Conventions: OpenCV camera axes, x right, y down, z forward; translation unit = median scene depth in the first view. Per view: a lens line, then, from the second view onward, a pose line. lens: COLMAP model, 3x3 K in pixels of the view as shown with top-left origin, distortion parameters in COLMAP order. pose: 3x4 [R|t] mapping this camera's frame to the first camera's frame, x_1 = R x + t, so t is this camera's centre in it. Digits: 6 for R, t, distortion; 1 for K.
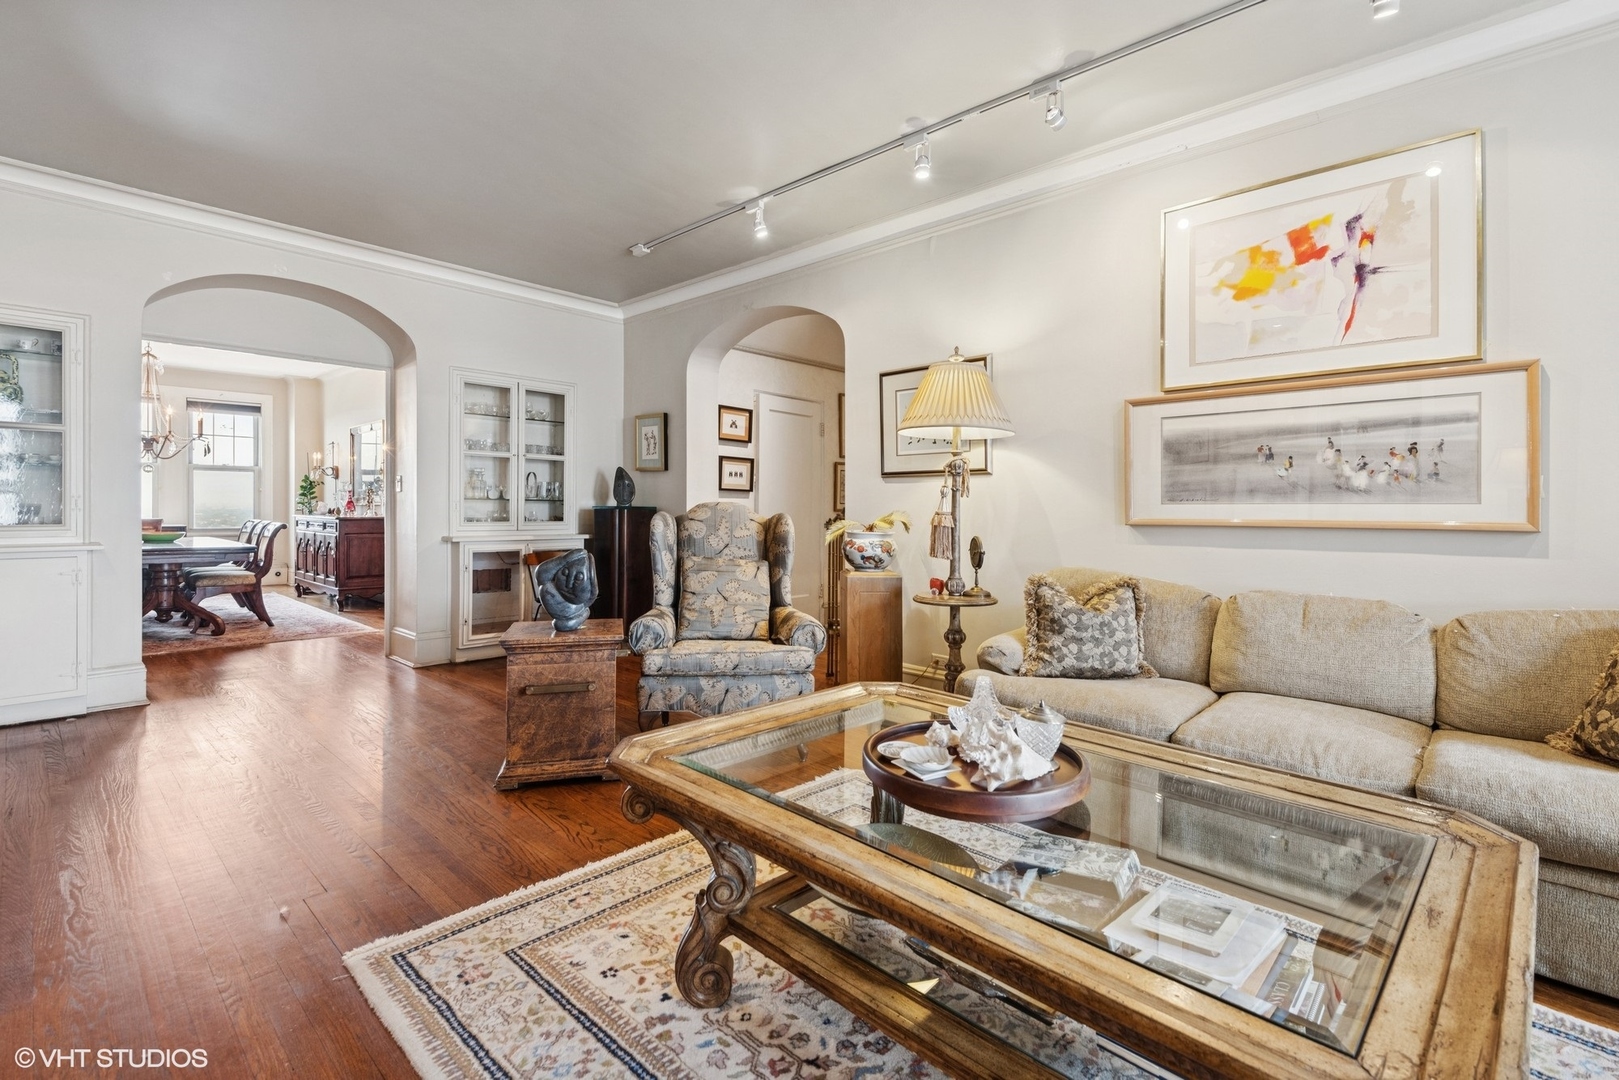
lens RADIAL K [[758.3, 0, 810.4], [0, 758.3, 505.0], [0, 0, 1]] dist [0.001271, 0.000068]
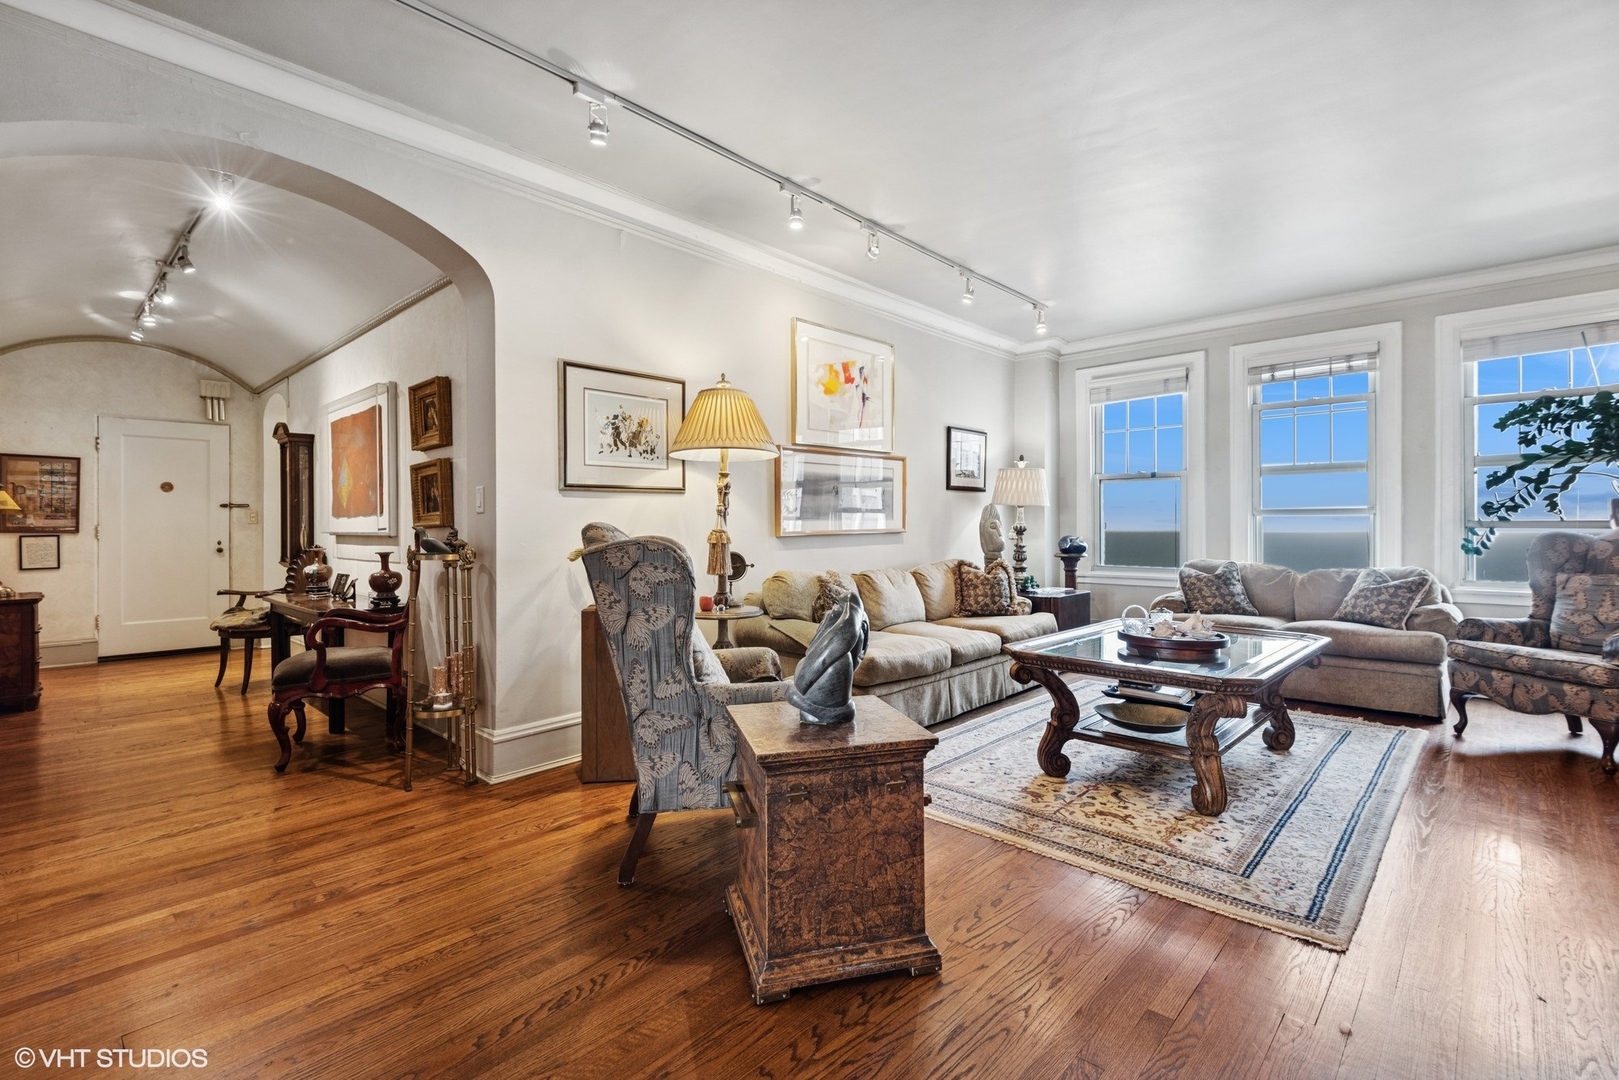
lens RADIAL K [[720.9, 0, 807.5], [0, 720.9, 522.0], [0, 0, 1]] dist [0.001118, -0.000016]
pose [[-0.007315, -0.010930, 0.999914, -1.057524], [-0.008208, 0.999907, 0.010870, -0.017746], [-0.999940, -0.008128, -0.007404, 1.150127]]
